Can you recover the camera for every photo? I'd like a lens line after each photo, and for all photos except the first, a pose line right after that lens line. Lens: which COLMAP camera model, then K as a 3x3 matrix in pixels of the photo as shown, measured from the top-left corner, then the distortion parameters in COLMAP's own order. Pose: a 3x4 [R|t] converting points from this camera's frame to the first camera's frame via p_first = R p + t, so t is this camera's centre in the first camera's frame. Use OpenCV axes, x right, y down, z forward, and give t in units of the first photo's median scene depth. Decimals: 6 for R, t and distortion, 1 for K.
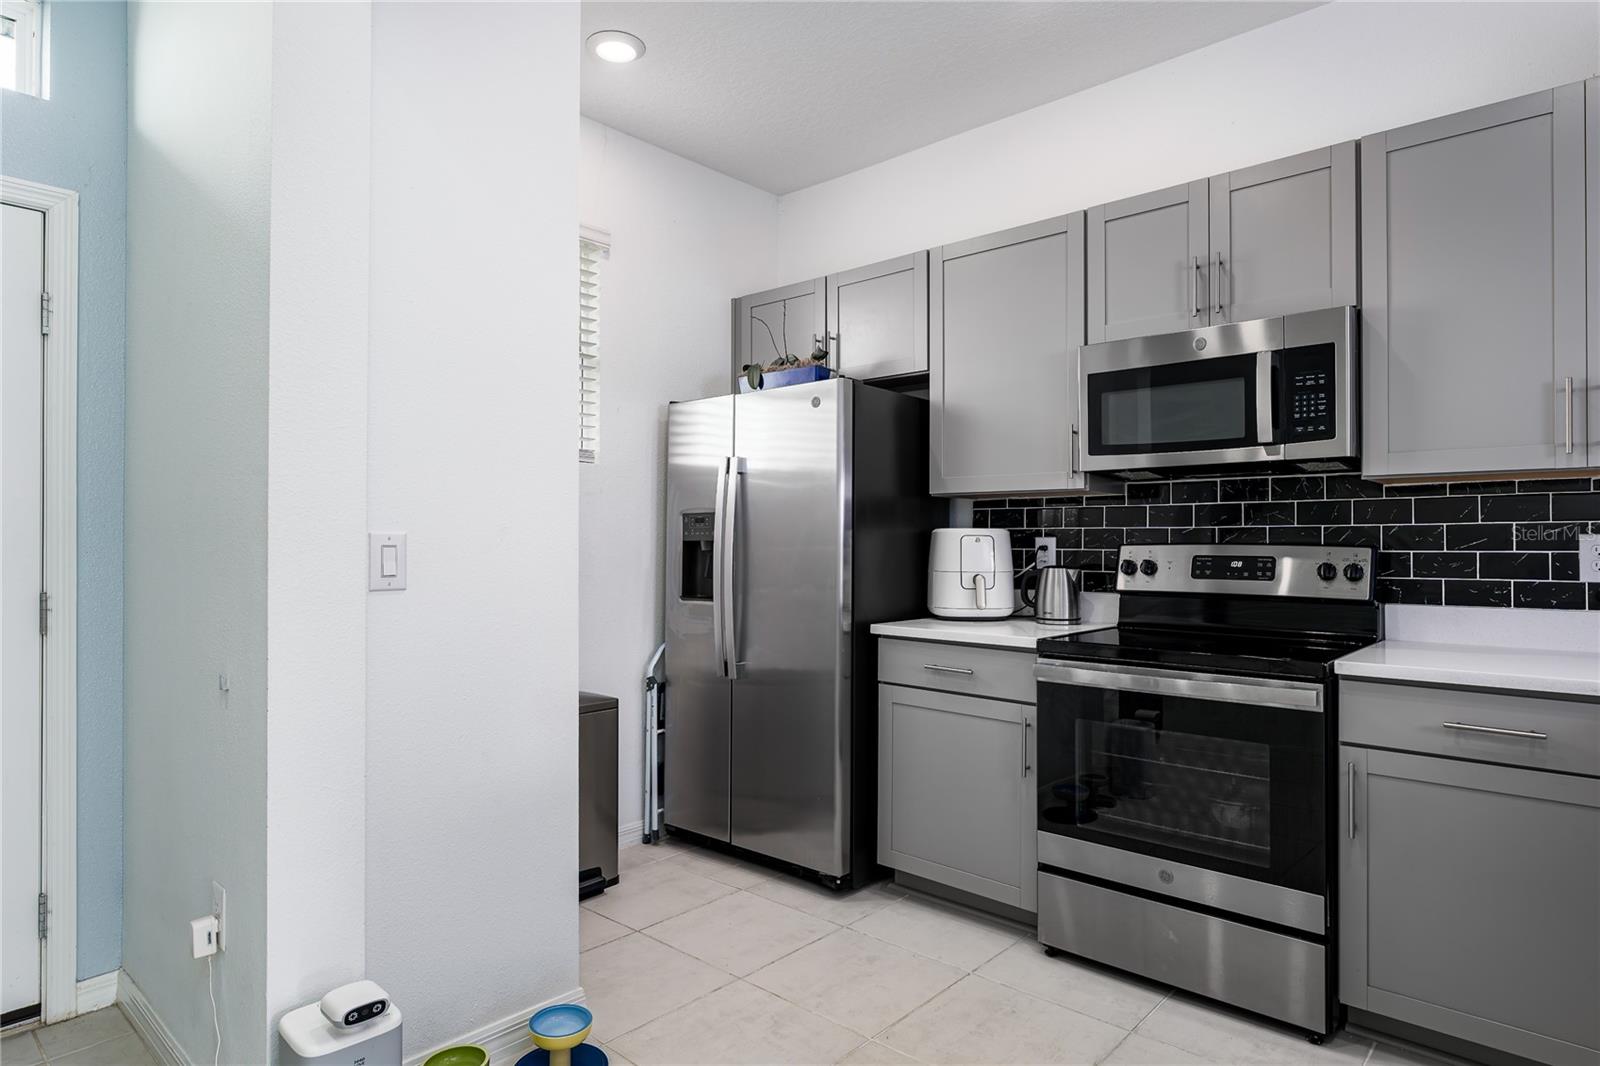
lens RADIAL K [[915.4, 0, 806.5], [0, 915.4, 539.2], [0, 0, 1]] dist [-0.000304, 0.000177]
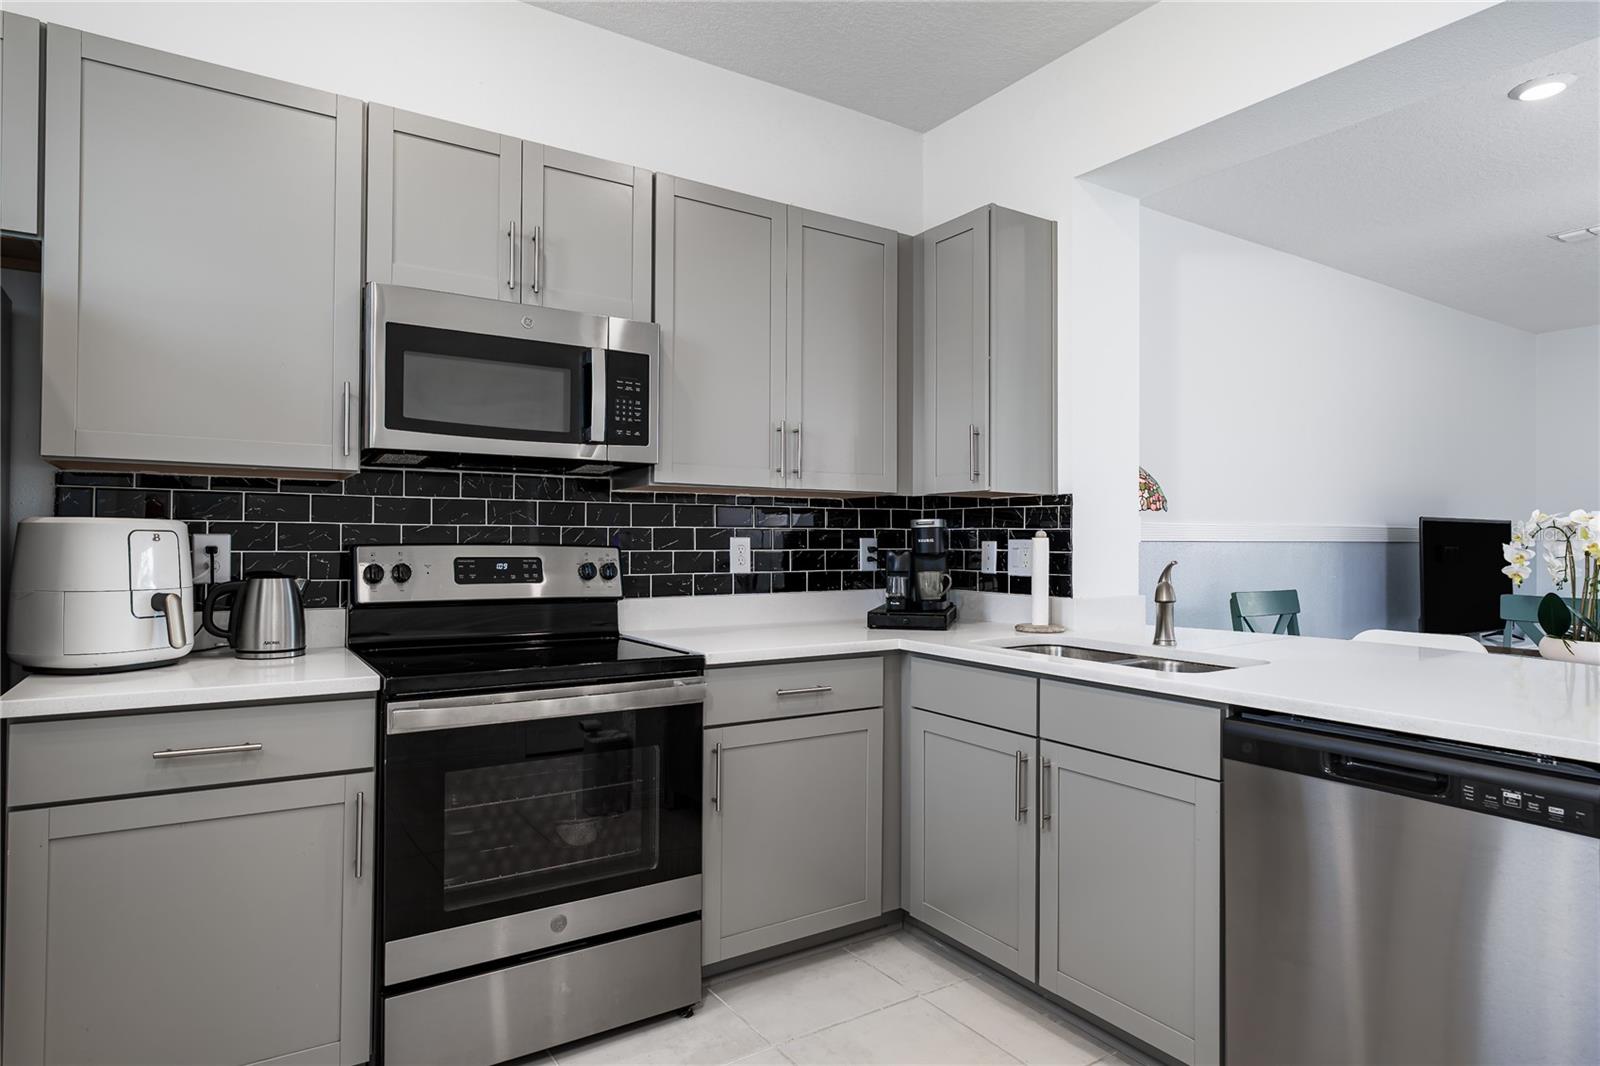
lens RADIAL K [[915.4, 0, 806.5], [0, 915.4, 539.2], [0, 0, 1]] dist [-0.000304, 0.000177]
pose [[0.254590, 0.002536, 0.967046, -0.346236], [-0.009516, 0.999955, -0.000117, -0.002856], [-0.967002, -0.009173, 0.254602, 0.477136]]
